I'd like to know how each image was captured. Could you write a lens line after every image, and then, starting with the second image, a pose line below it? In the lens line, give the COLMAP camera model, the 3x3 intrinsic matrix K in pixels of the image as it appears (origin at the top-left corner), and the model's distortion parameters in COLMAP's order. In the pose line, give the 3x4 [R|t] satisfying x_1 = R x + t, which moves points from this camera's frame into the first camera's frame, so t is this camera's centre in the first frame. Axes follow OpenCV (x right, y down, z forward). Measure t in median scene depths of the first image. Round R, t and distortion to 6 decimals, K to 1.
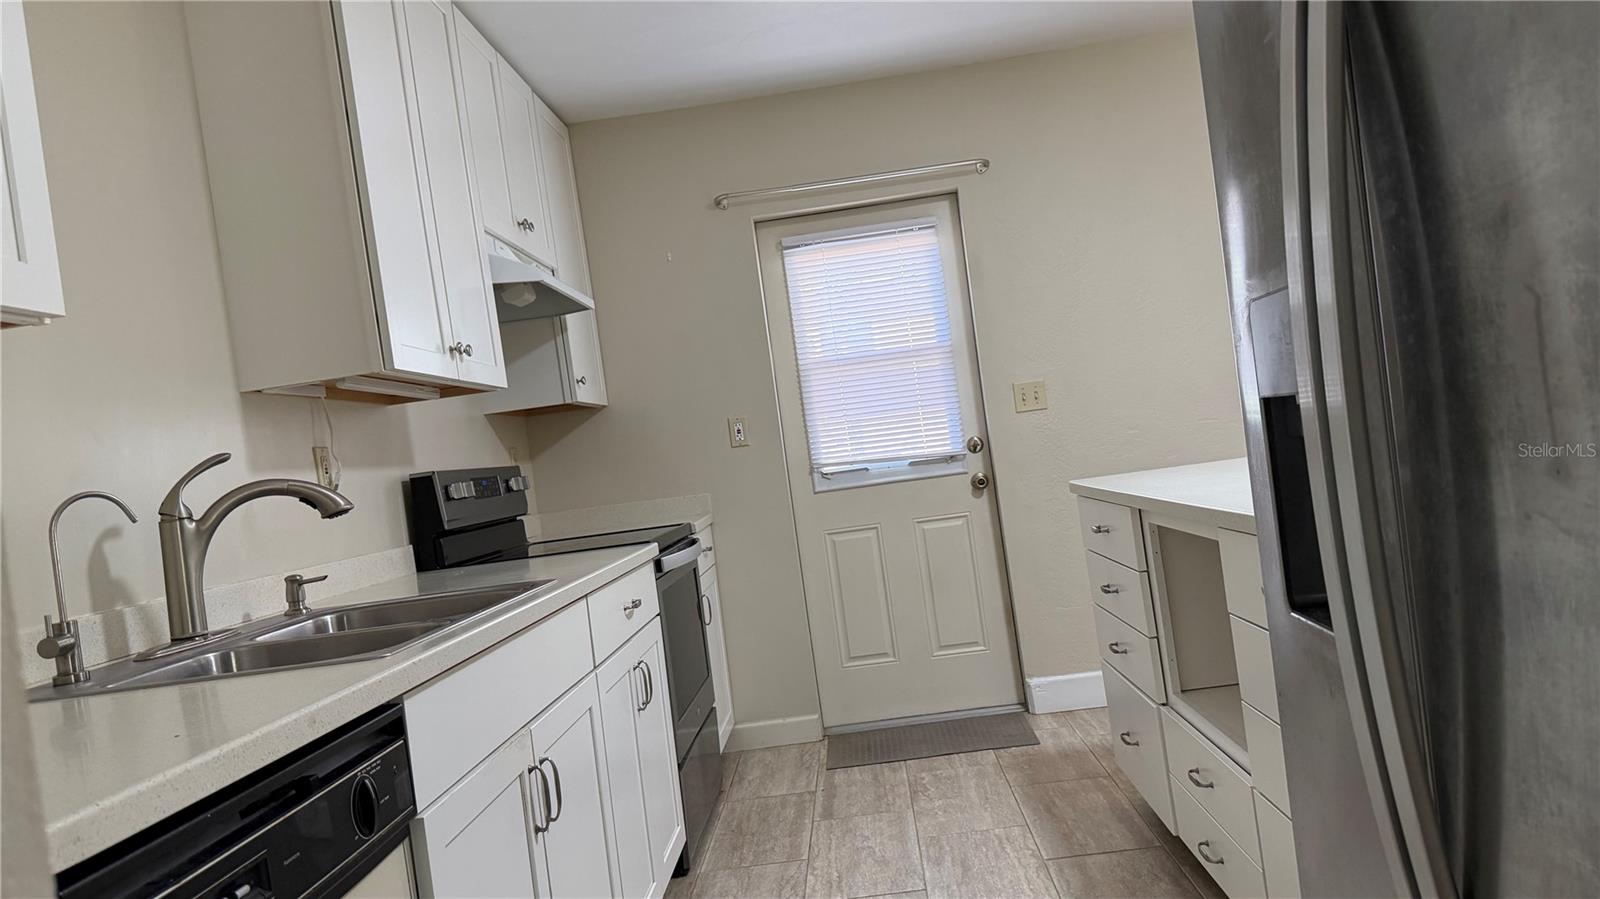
lens RADIAL K [[1125.6, 0, 802.9], [0, 1125.6, 455.9], [0, 0, 1]] dist [0.149157, -0.289313]
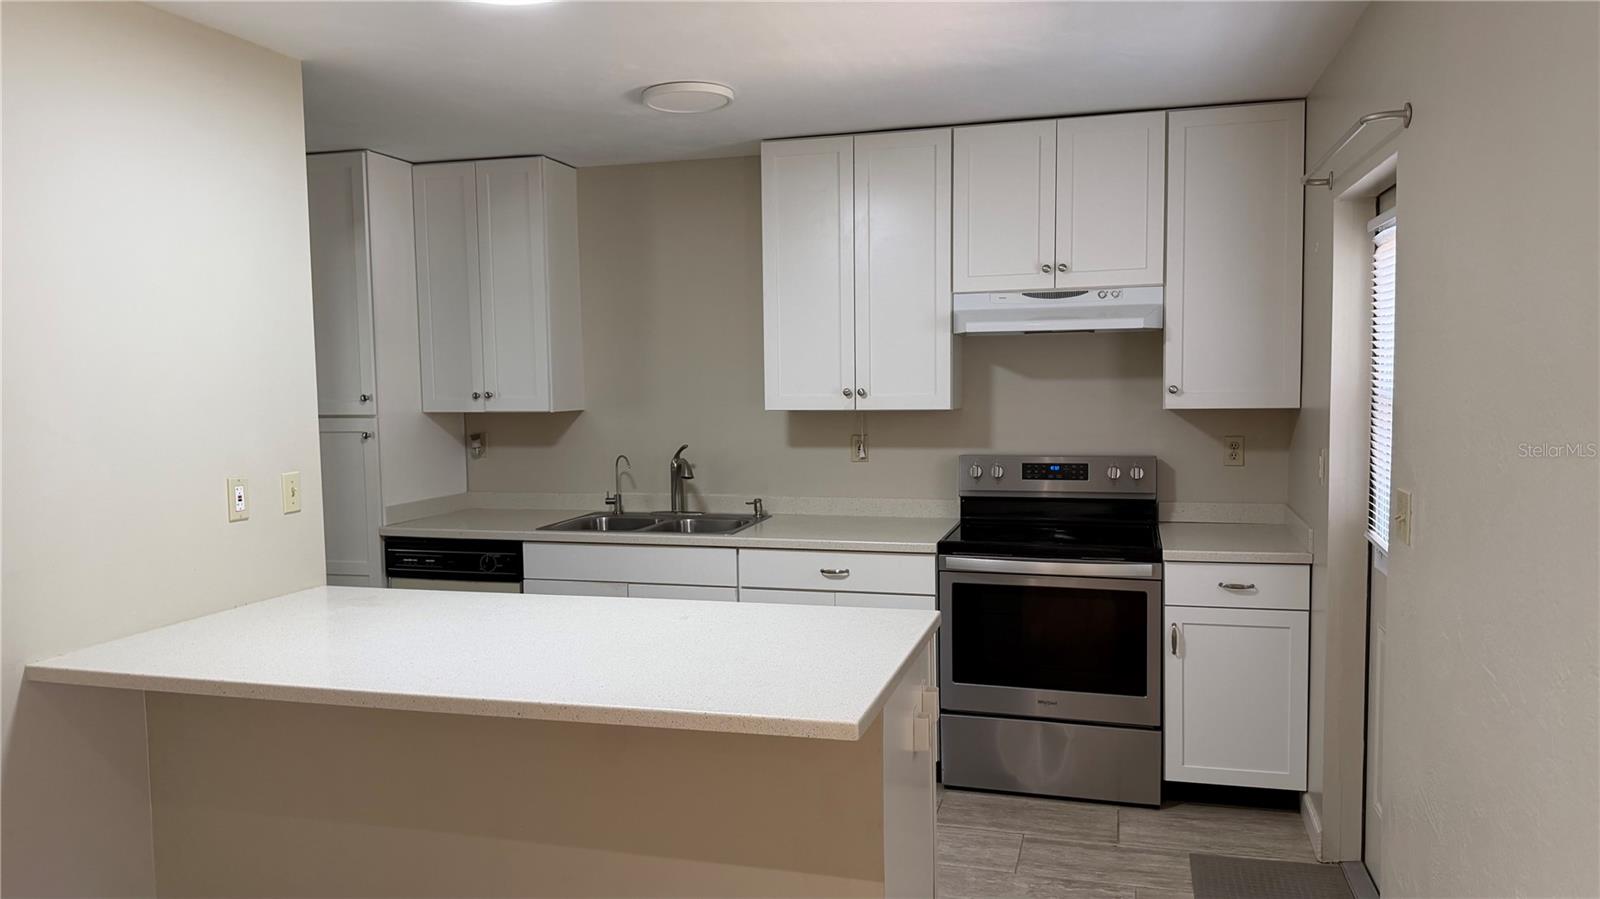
lens RADIAL K [[1125.6, 0, 802.9], [0, 1125.6, 455.9], [0, 0, 1]] dist [0.149157, -0.289313]
pose [[-0.218008, 0.210259, -0.953029, 0.983926], [0.039832, 0.977620, 0.206572, -0.260663], [0.975134, 0.007074, -0.221504, 0.986946]]
